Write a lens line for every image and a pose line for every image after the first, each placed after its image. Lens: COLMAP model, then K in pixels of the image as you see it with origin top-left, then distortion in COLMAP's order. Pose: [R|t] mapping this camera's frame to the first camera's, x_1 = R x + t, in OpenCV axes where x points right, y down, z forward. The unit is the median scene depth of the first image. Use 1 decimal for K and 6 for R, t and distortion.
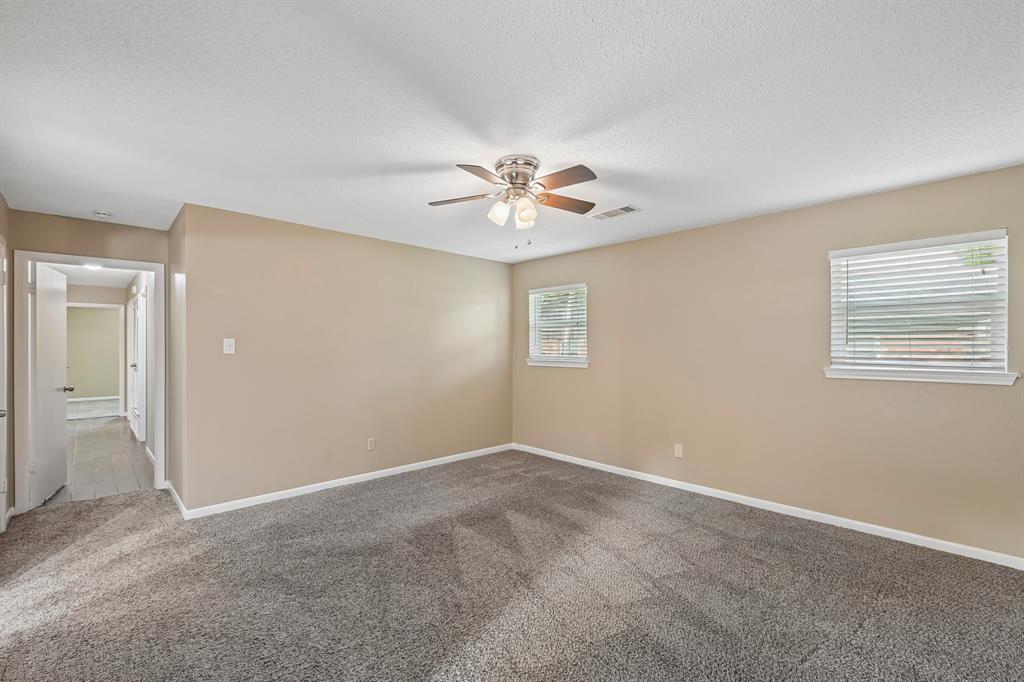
lens RADIAL K [[443.1, 0, 512.0], [0, 443.1, 341.0], [0, 0, 1]] dist [-0.001107, -0.000101]
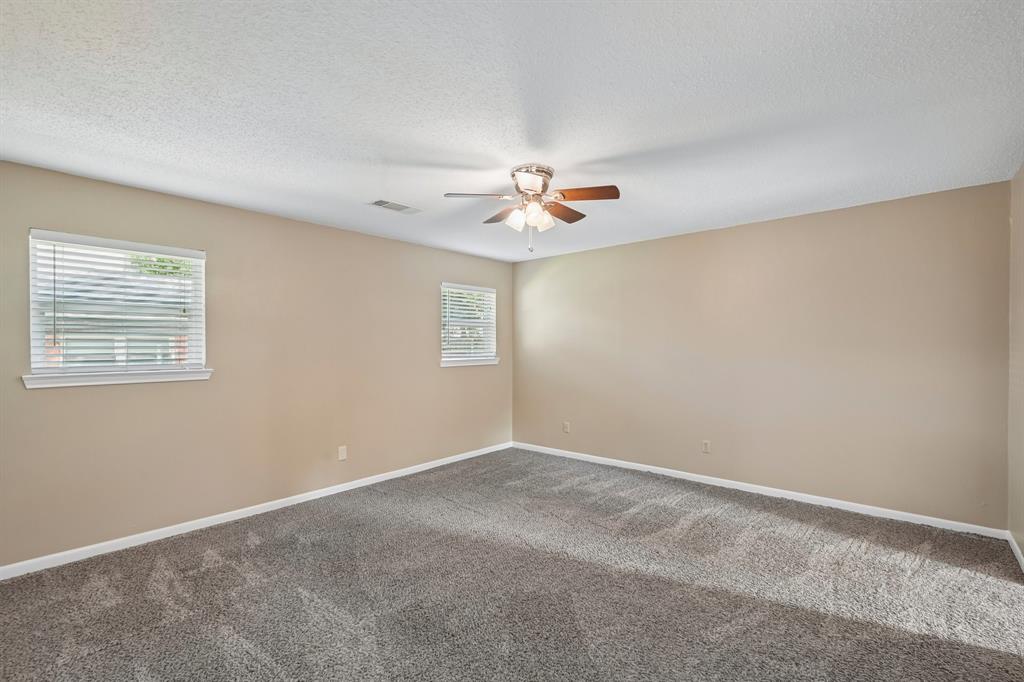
lens RADIAL K [[473.4, 0, 512.0], [0, 473.4, 341.0], [0, 0, 1]] dist [0.001401, 0.000127]
pose [[-0.116821, 0.012209, 0.993078, -0.608511], [-0.007494, 0.999885, -0.013174, 0.010328], [-0.993125, -0.008981, -0.116716, 0.649299]]
